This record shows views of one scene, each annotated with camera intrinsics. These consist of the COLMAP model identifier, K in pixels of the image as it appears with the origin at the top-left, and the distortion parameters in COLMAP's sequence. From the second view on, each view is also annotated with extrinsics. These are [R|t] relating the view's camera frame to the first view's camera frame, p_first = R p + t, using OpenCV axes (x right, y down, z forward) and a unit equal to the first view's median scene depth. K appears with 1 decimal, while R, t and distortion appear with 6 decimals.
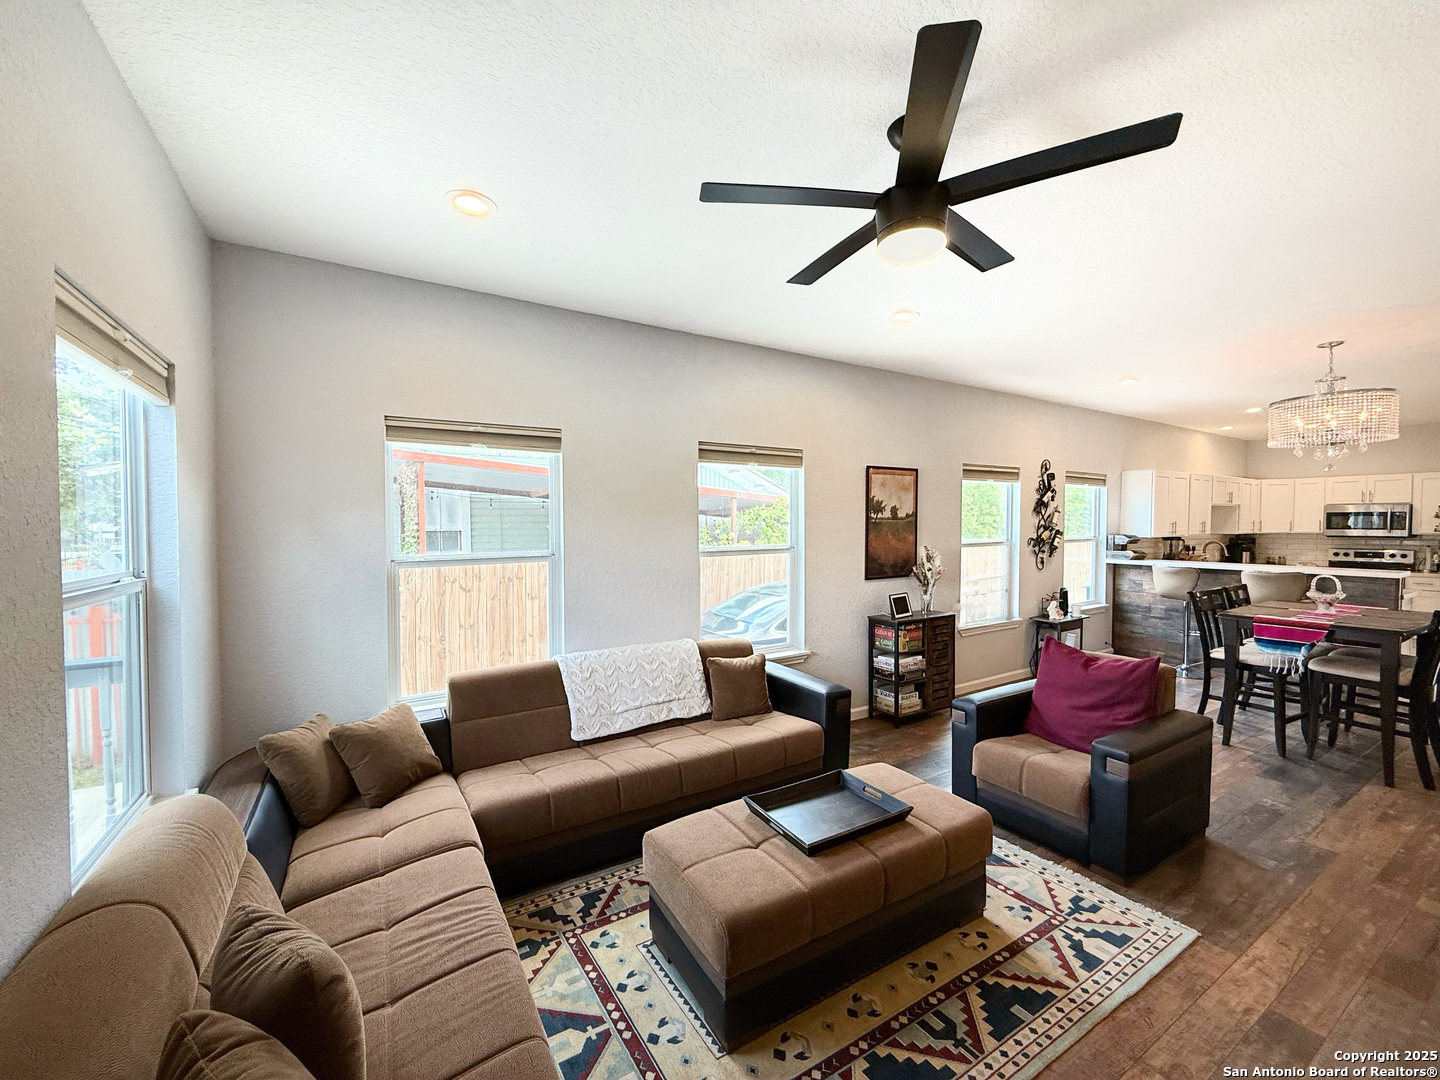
lens RADIAL K [[575.4, 0, 717.0], [0, 575.4, 538.5], [0, 0, 1]] dist [-0.000360, 0.000185]
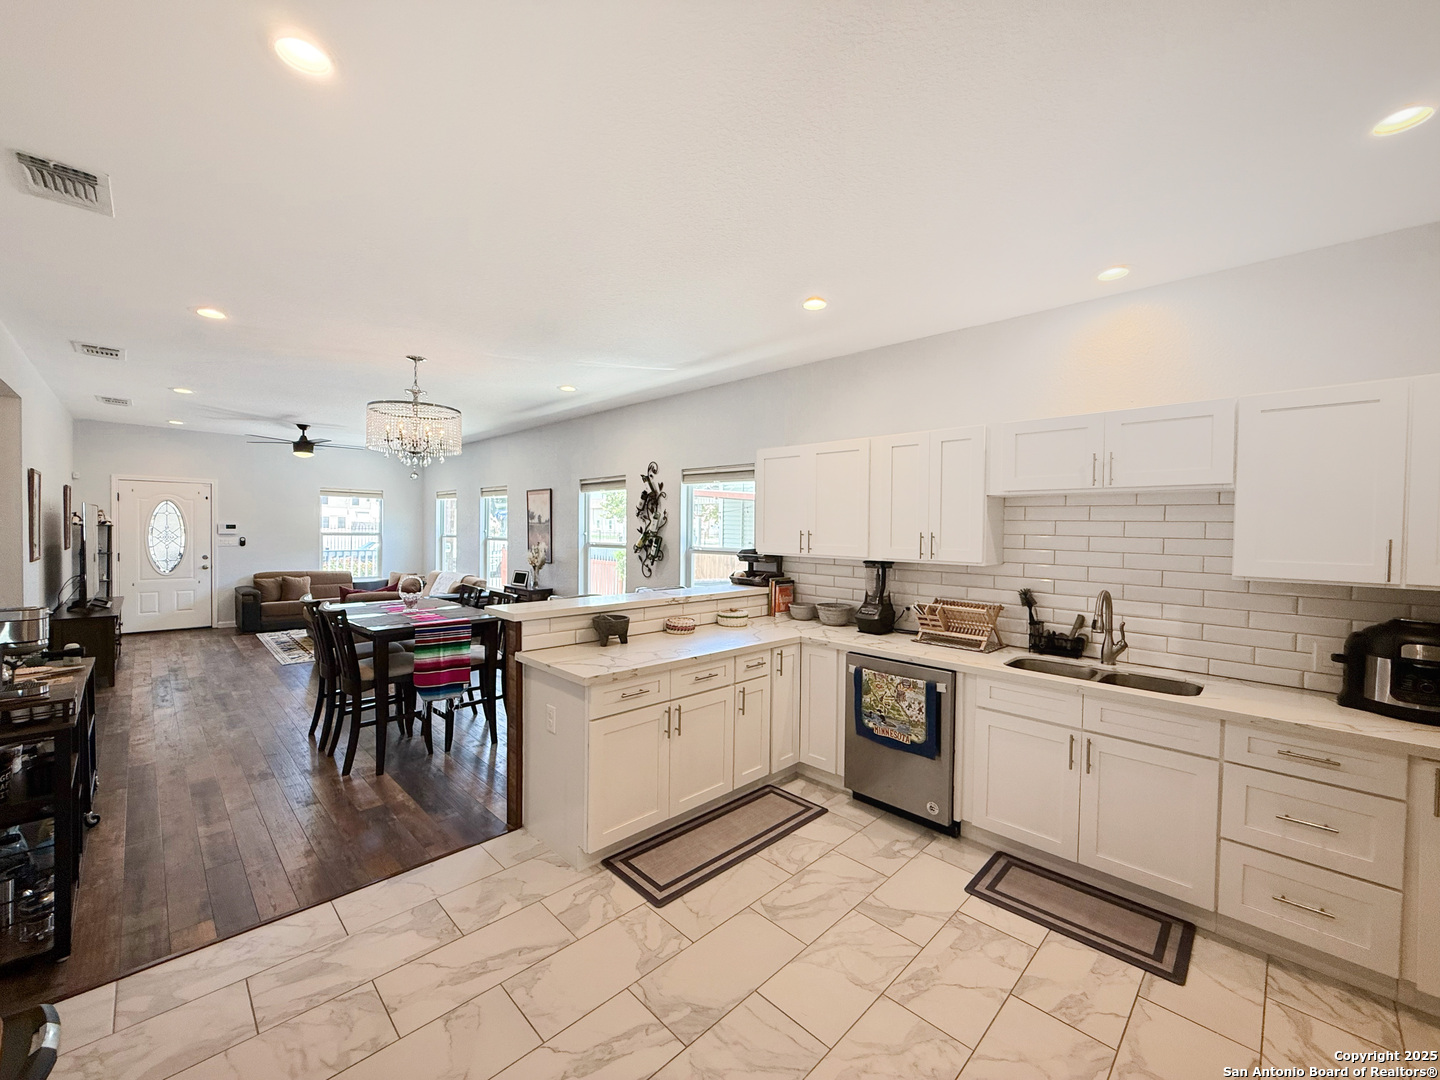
lens RADIAL K [[575.4, 0, 717.0], [0, 575.4, 538.5], [0, 0, 1]] dist [-0.000360, 0.000185]
pose [[0.237048, 0.027437, -0.971111, 2.208759], [-0.039626, 0.999042, 0.018554, -0.047753], [0.970690, 0.034083, 0.237908, 1.281167]]
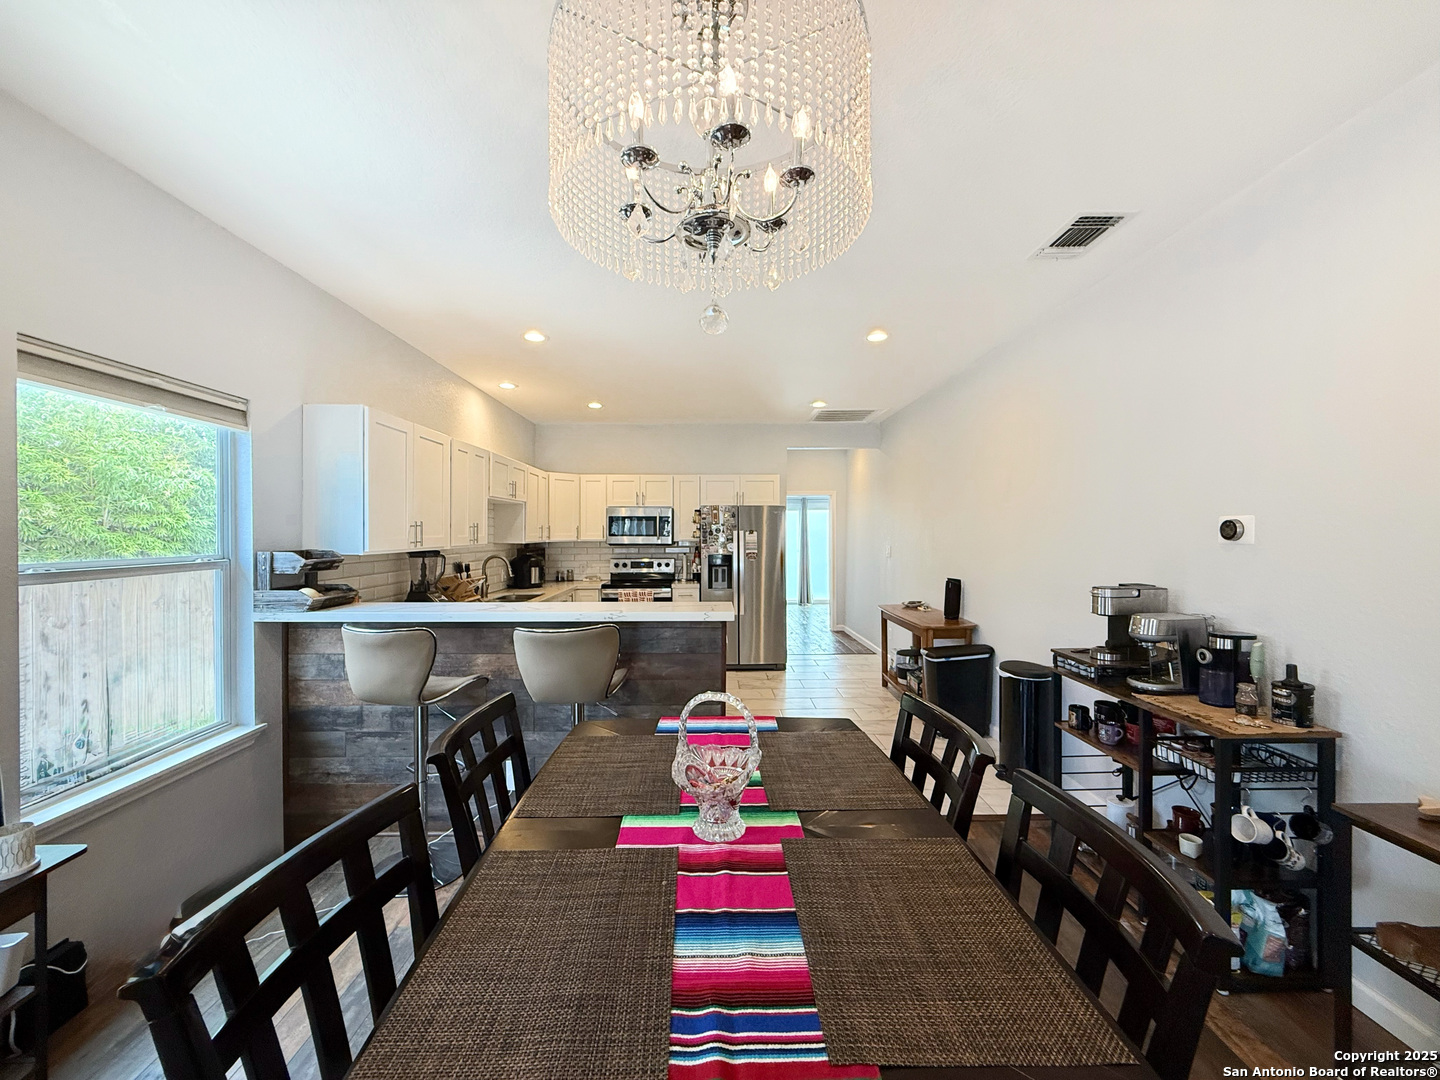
lens RADIAL K [[574.4, 0, 717.2], [0, 574.4, 539.6], [0, 0, 1]] dist [0.001344, -0.000203]
pose [[0.508855, -0.008782, 0.860808, 0.810888], [0.022531, 0.999741, -0.003120, -0.009916], [-0.860557, 0.020982, 0.508921, 0.847682]]
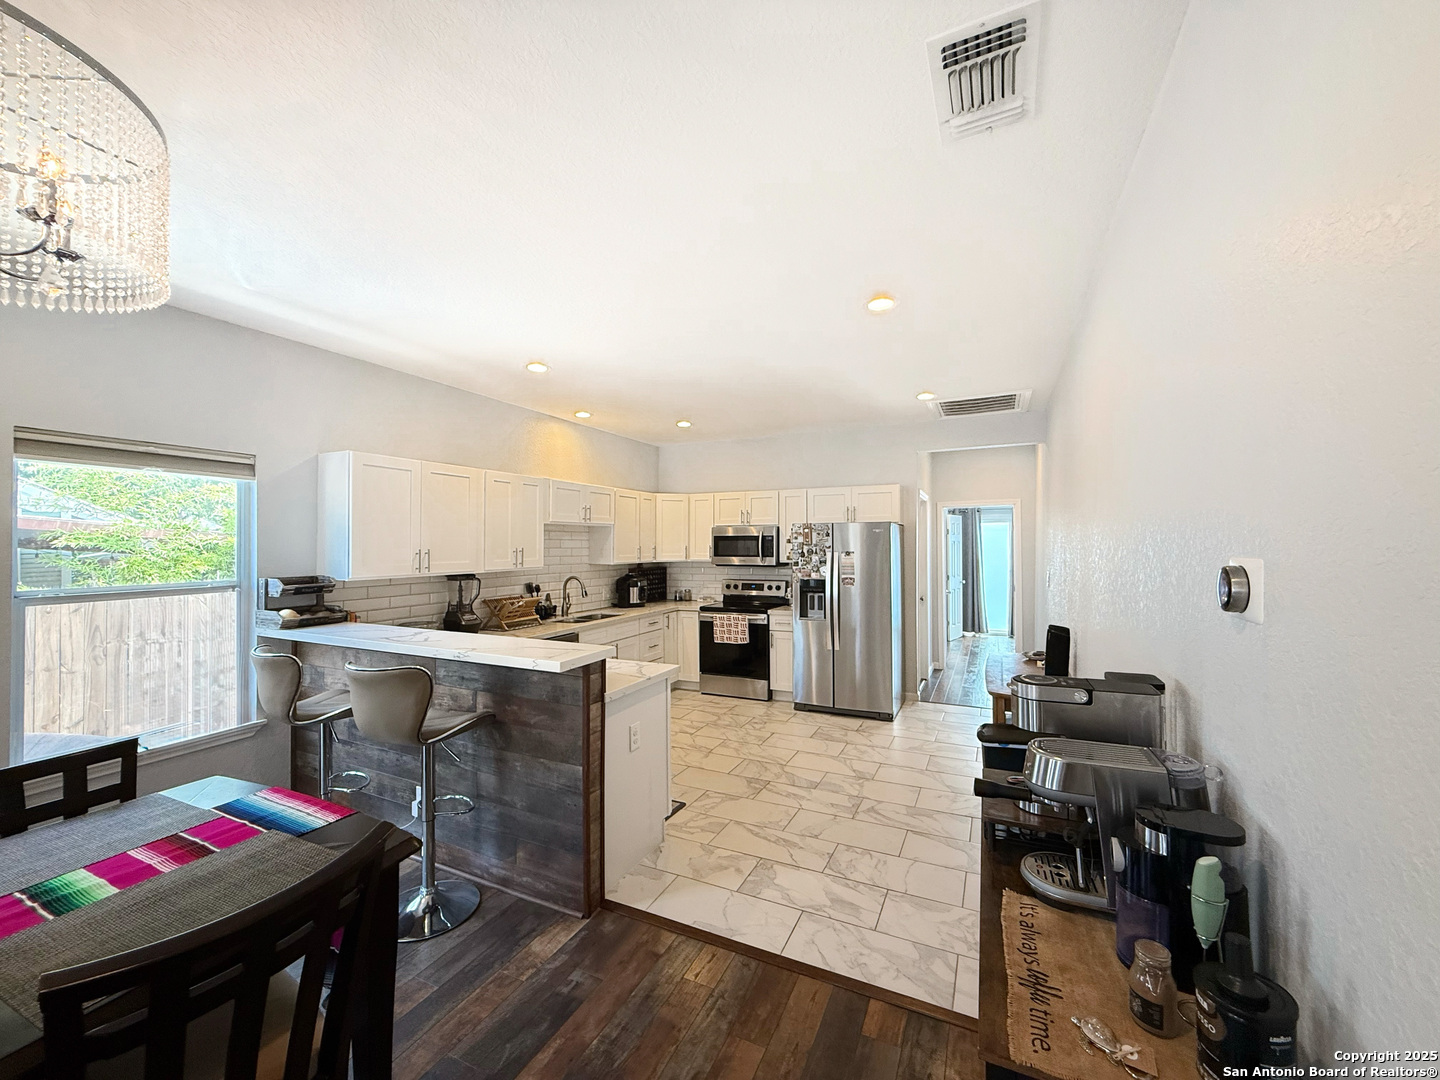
lens RADIAL K [[574.4, 0, 717.2], [0, 574.4, 539.6], [0, 0, 1]] dist [0.001344, -0.000203]
pose [[0.841214, 0.003691, 0.540690, 1.208808], [0.016285, 0.999350, -0.032157, -0.027227], [-0.540457, 0.035856, 0.840607, 0.612052]]
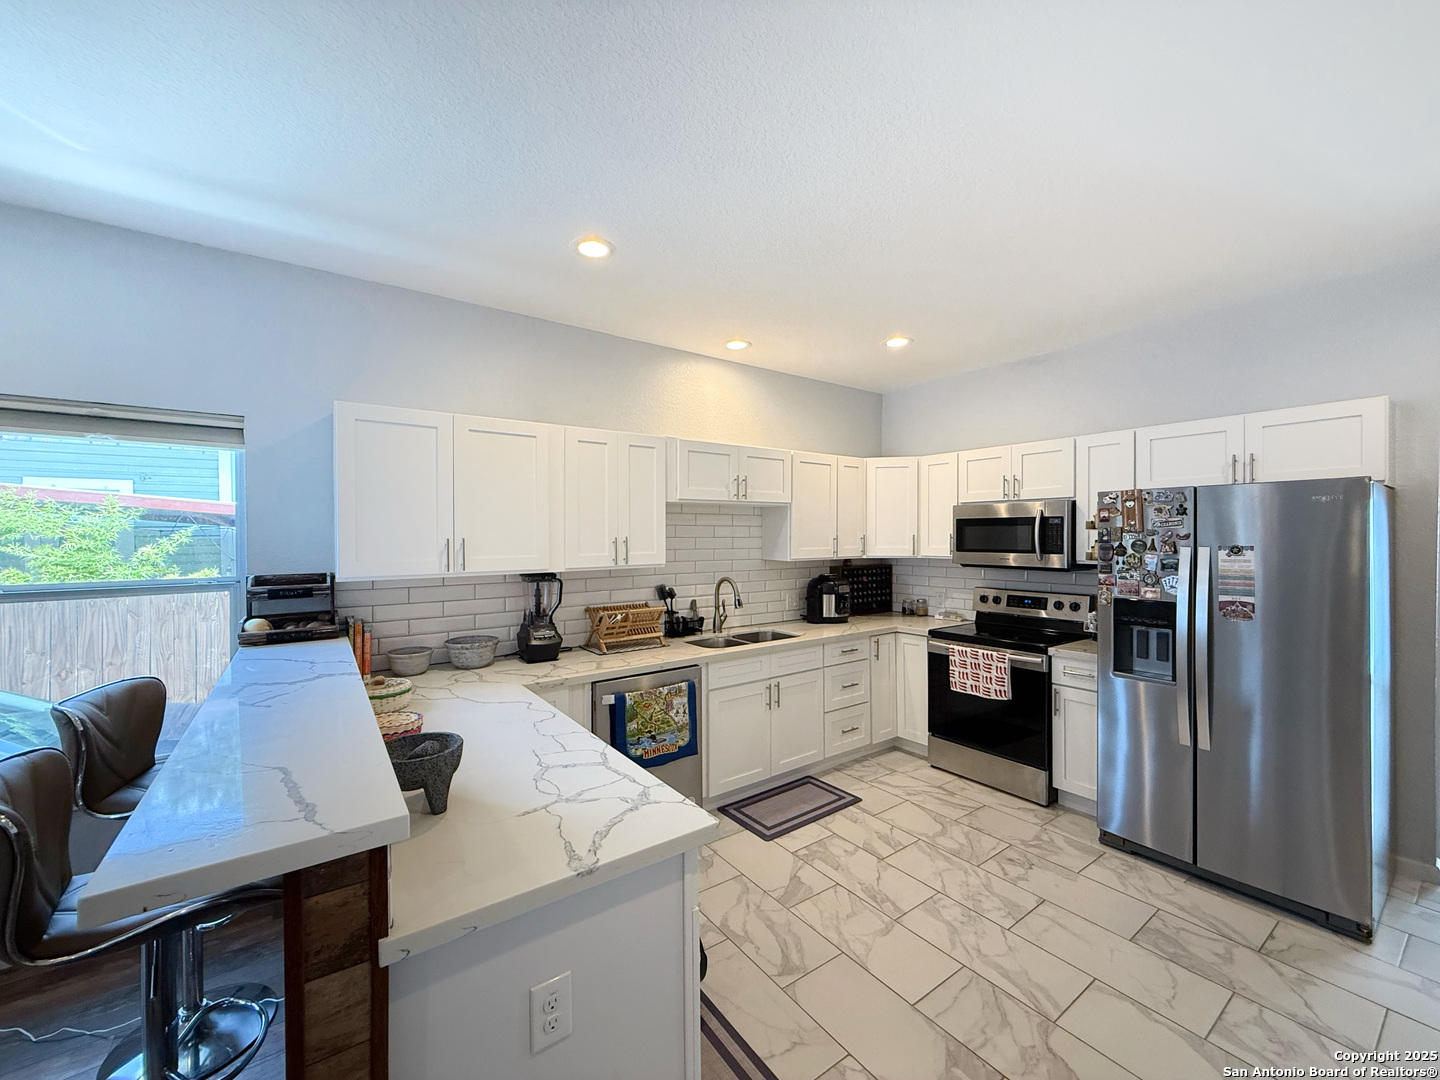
lens RADIAL K [[574.4, 0, 717.2], [0, 574.4, 539.6], [0, 0, 1]] dist [0.001344, -0.000203]
pose [[0.997271, -0.002393, 0.073784, 1.562120], [0.003835, 0.999804, -0.019406, -0.034037], [-0.073723, 0.019636, 0.997085, 0.974058]]
